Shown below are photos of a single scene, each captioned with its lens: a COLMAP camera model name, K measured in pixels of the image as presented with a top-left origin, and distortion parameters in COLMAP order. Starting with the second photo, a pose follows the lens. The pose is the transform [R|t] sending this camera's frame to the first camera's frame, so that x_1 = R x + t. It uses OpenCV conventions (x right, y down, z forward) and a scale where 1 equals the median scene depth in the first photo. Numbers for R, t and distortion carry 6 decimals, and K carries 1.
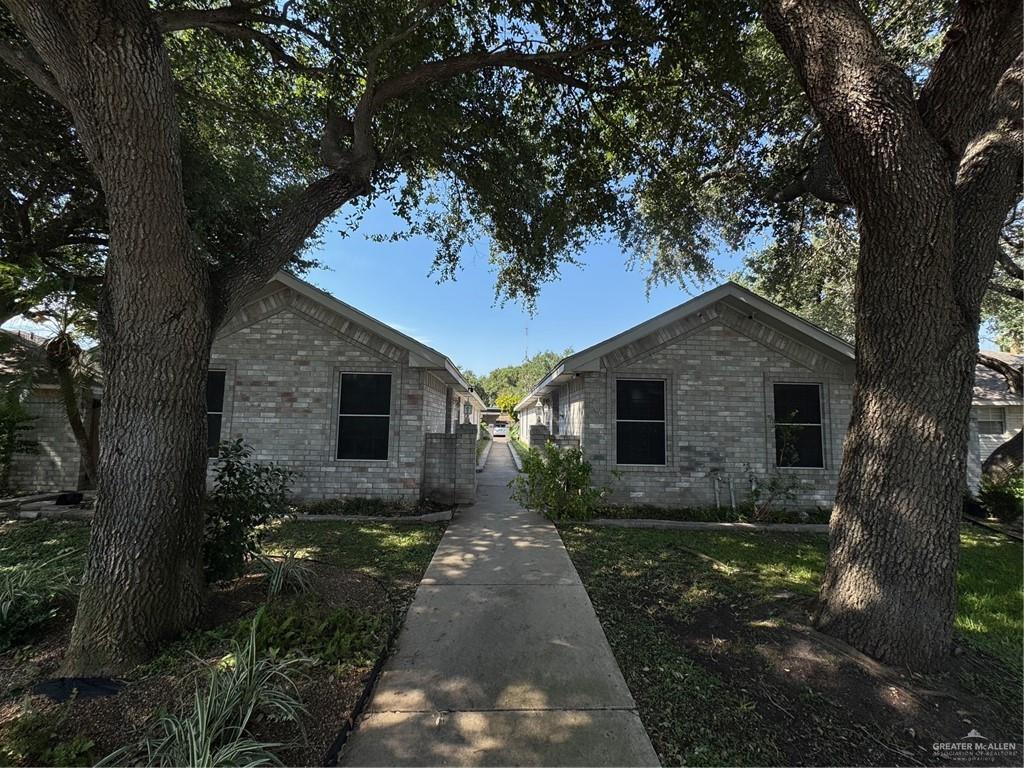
lens RADIAL K [[410.9, 0, 512.0], [0, 410.9, 384.0], [0, 0, 1]] dist [0.001186, 0.000165]
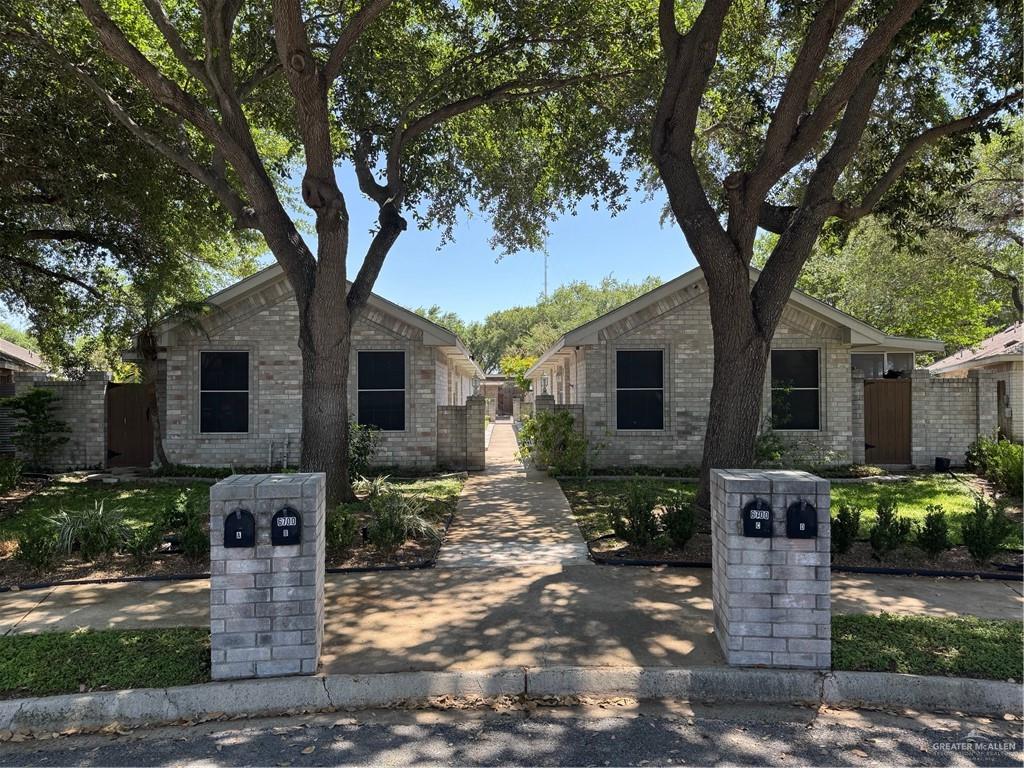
lens RADIAL K [[710.3, 0, 512.0], [0, 710.3, 384.0], [0, 0, 1]] dist [0.131773, -0.191971]
pose [[0.999548, -0.024272, -0.017752, 0.016530], [0.025530, 0.996896, 0.074472, -0.069441], [0.015890, -0.074892, 0.997065, -0.849486]]
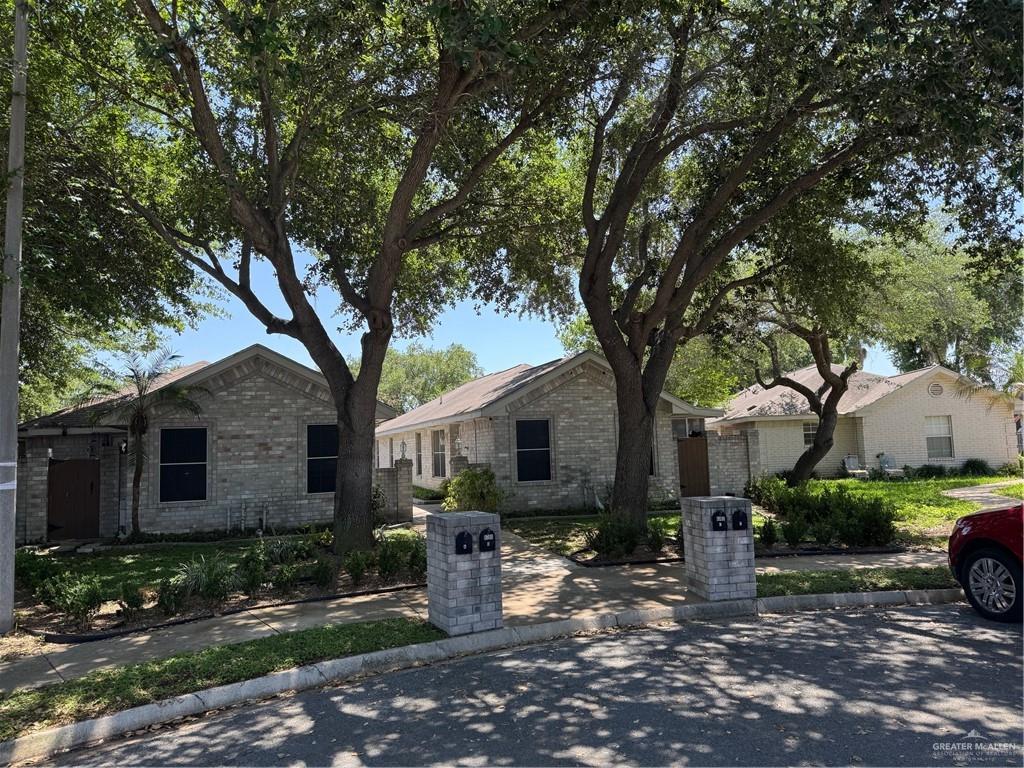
lens RADIAL K [[710.3, 0, 512.0], [0, 710.3, 384.0], [0, 0, 1]] dist [0.131773, -0.191971]
pose [[0.952549, -0.025591, 0.303306, -0.481113], [0.025882, 0.999660, 0.003058, -0.141487], [-0.303281, 0.004937, 0.952888, -1.272873]]
